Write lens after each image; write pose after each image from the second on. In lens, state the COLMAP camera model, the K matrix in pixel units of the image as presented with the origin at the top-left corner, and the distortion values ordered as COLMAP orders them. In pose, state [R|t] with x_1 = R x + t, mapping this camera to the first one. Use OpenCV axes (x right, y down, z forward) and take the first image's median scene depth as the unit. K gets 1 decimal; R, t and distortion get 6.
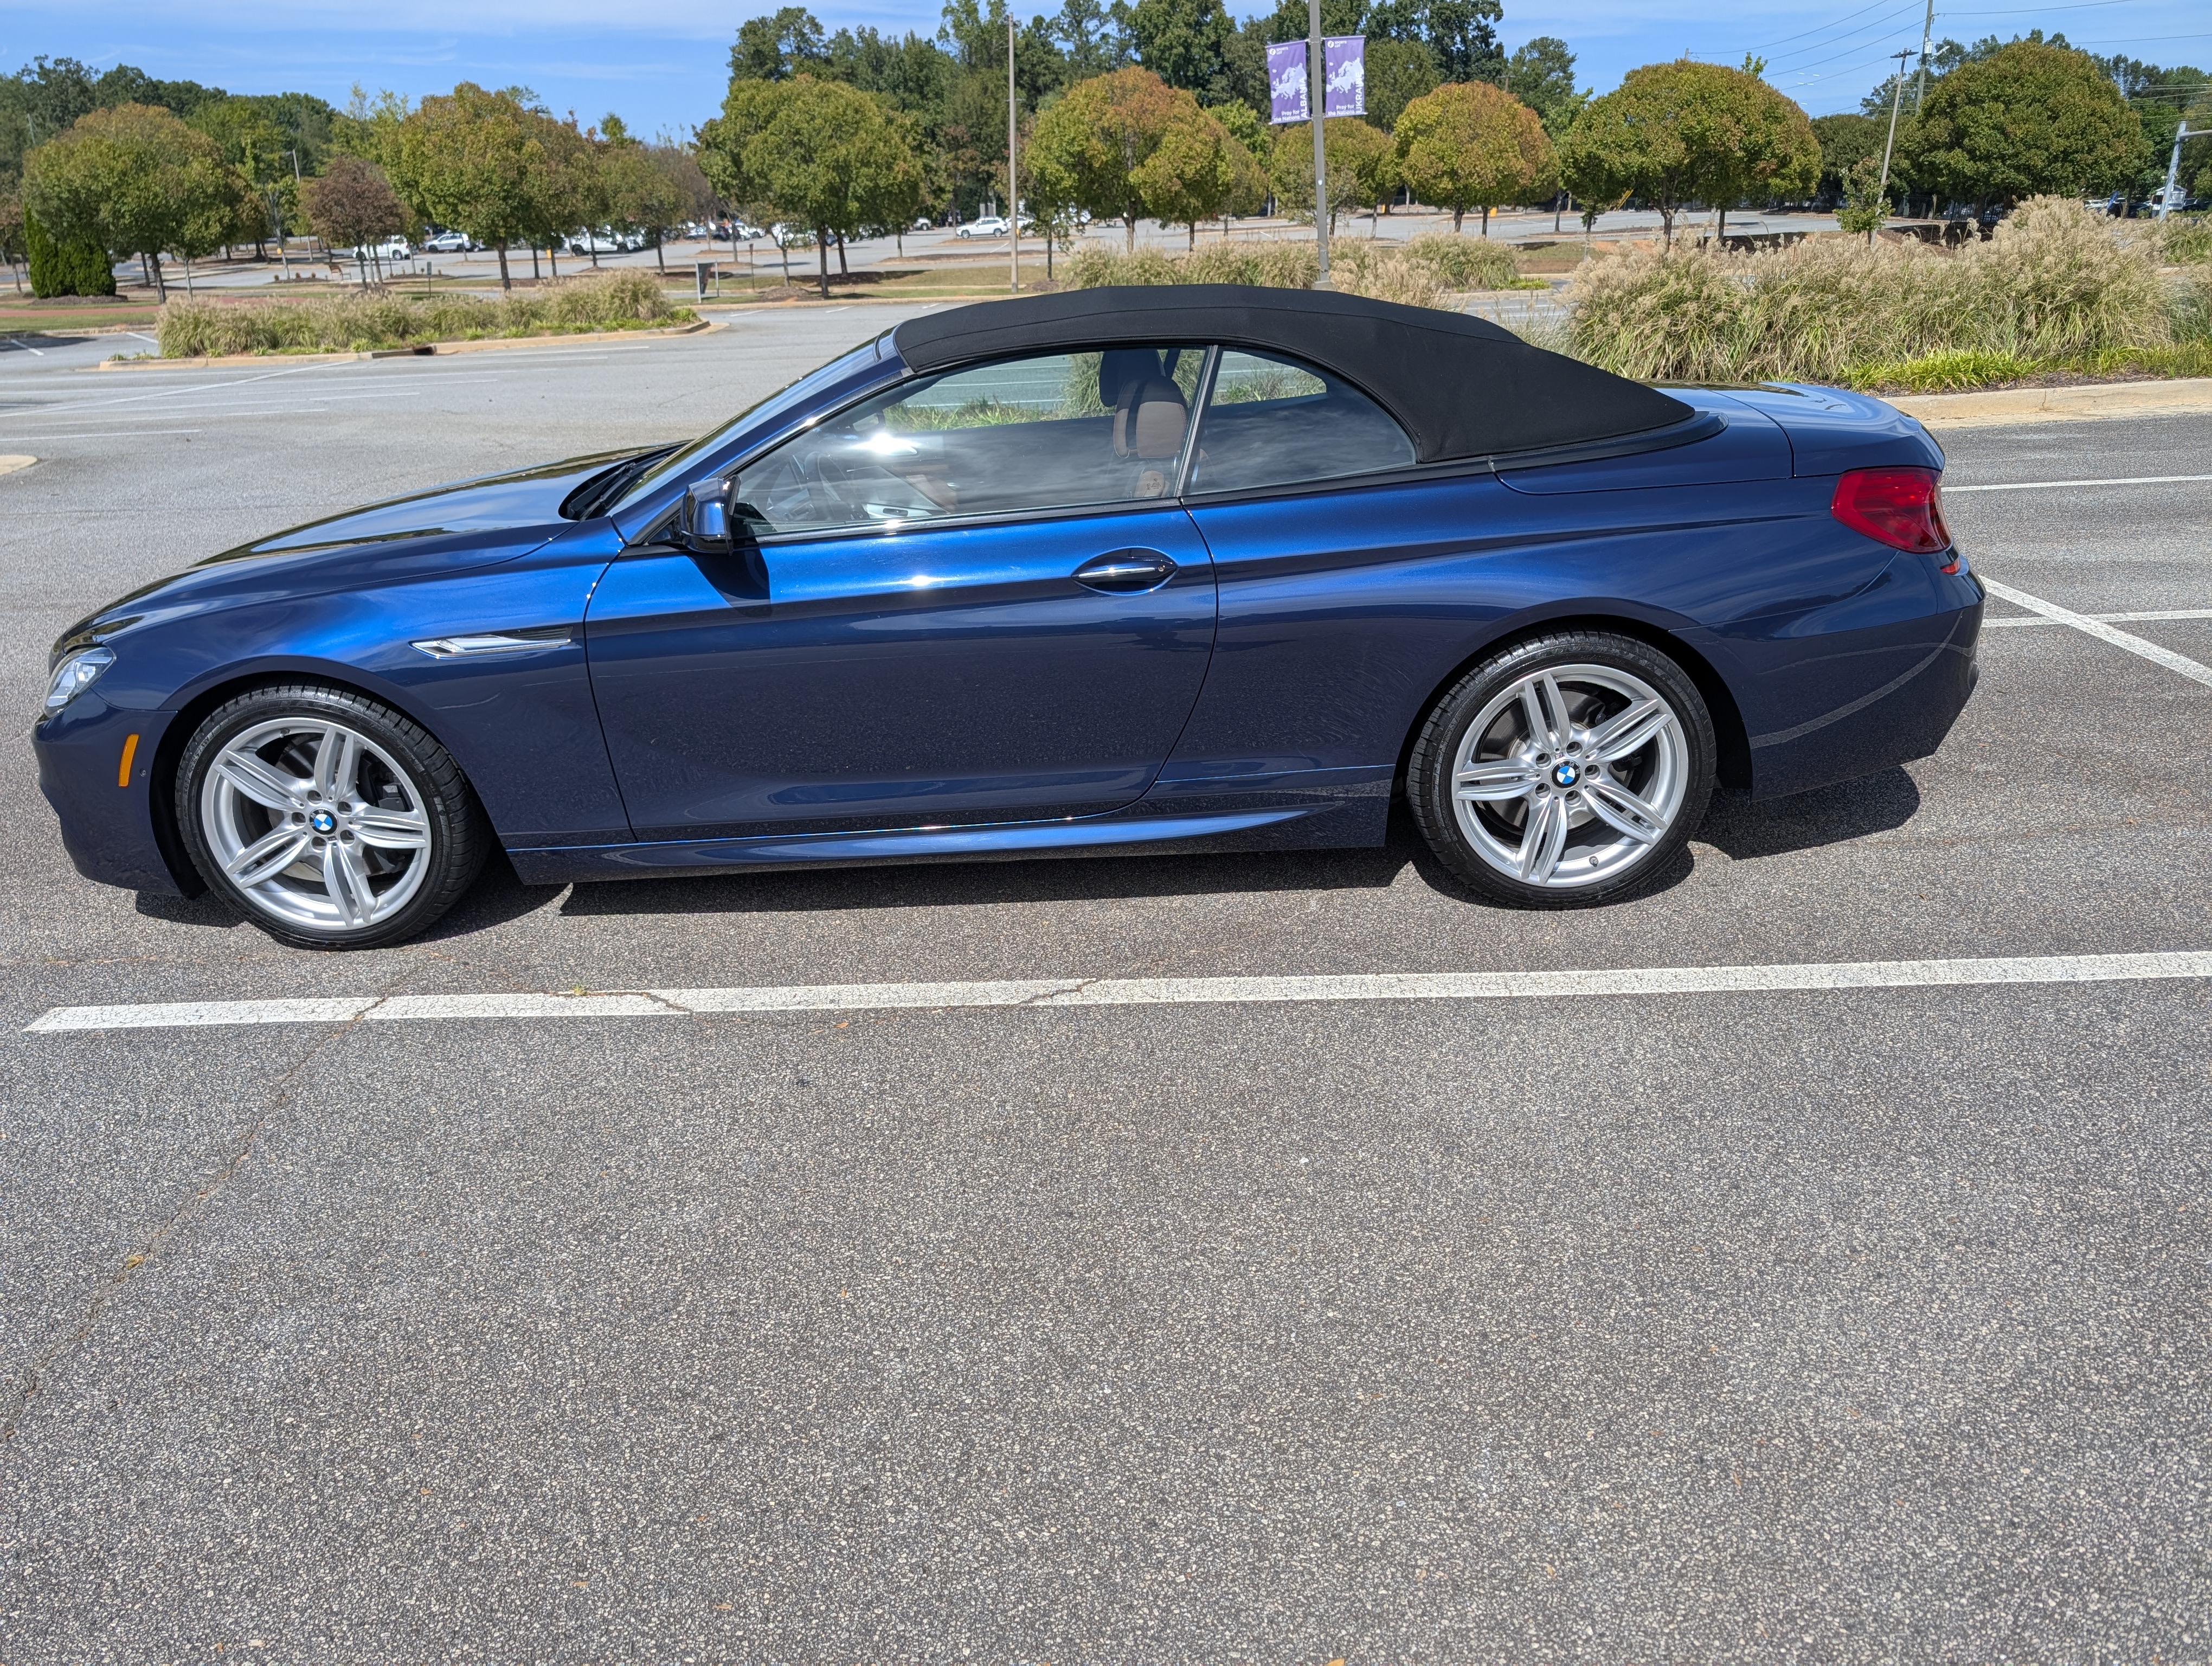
lens RADIAL K [[1611.4, 0, 1103.9], [0, 1611.4, 824.8], [0, 0, 1]] dist [0.011164, -0.008985]
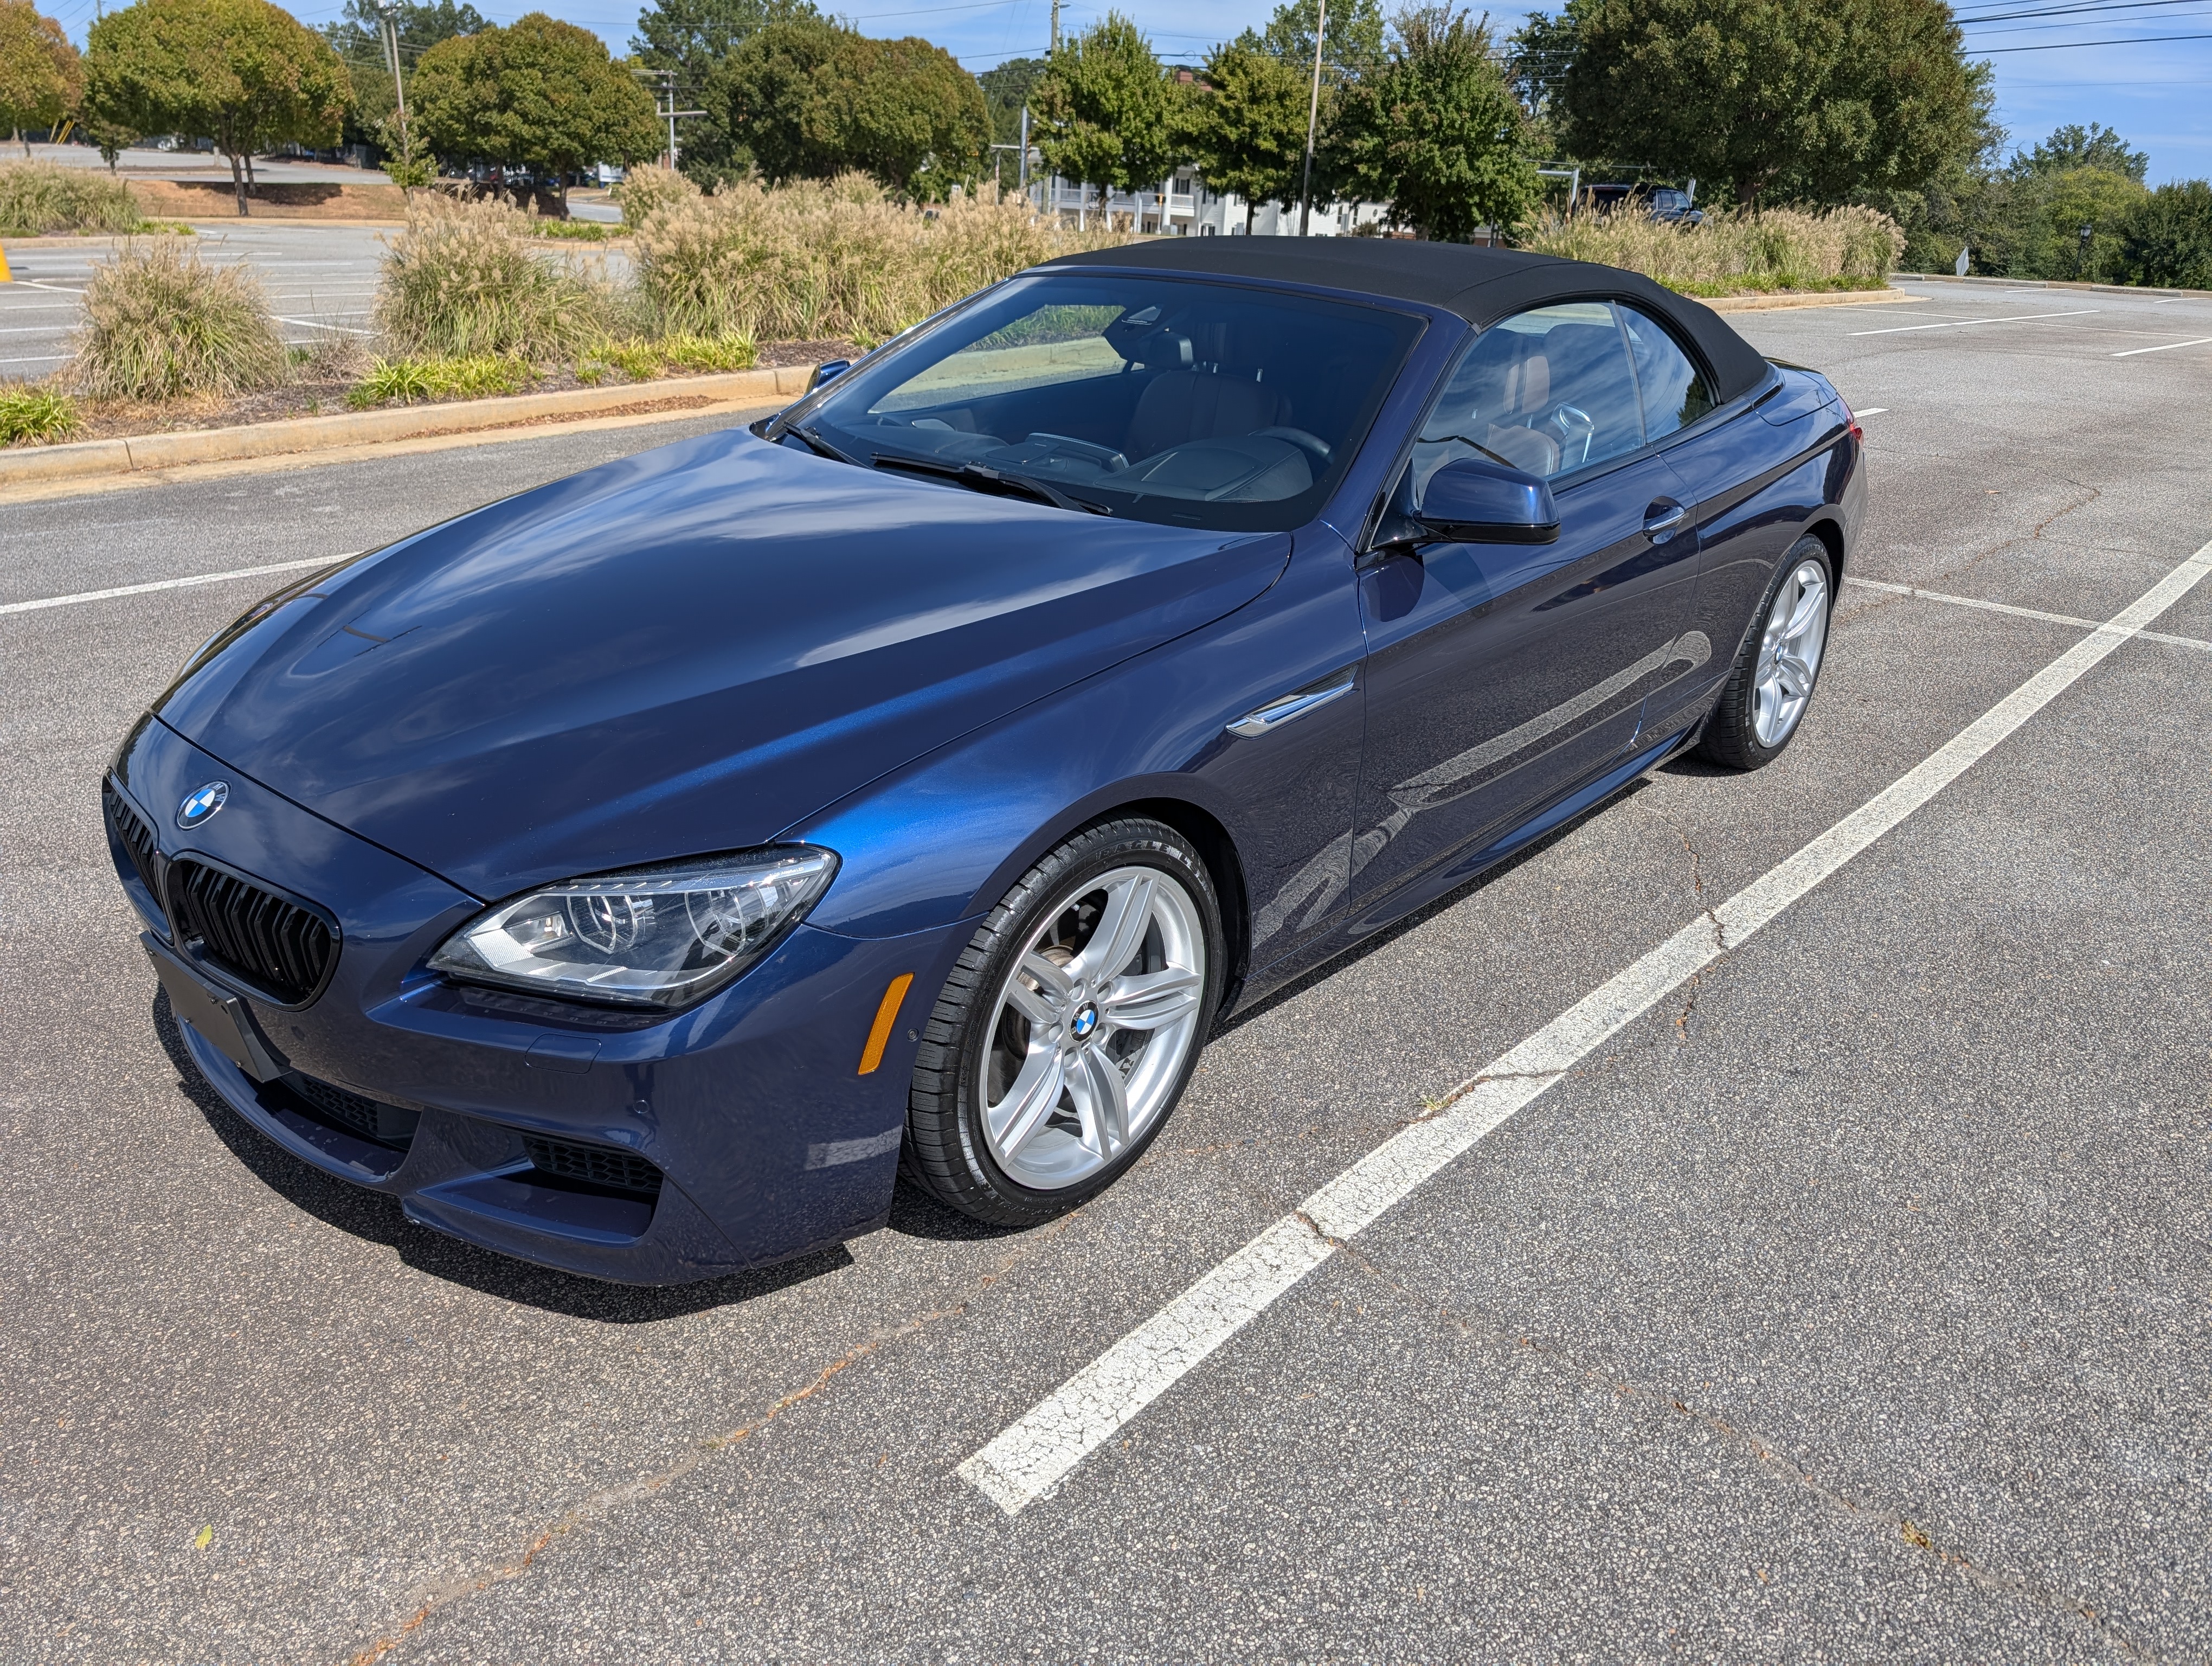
lens RADIAL K [[1611.4, 0, 1118.8], [0, 1611.4, 840.4], [0, 0, 1]] dist [0.011164, -0.008985]
pose [[0.642610, -0.239004, 0.727962, -0.088288], [0.215147, 0.968164, 0.127945, -0.014559], [-0.735366, 0.074401, 0.673573, 0.050999]]
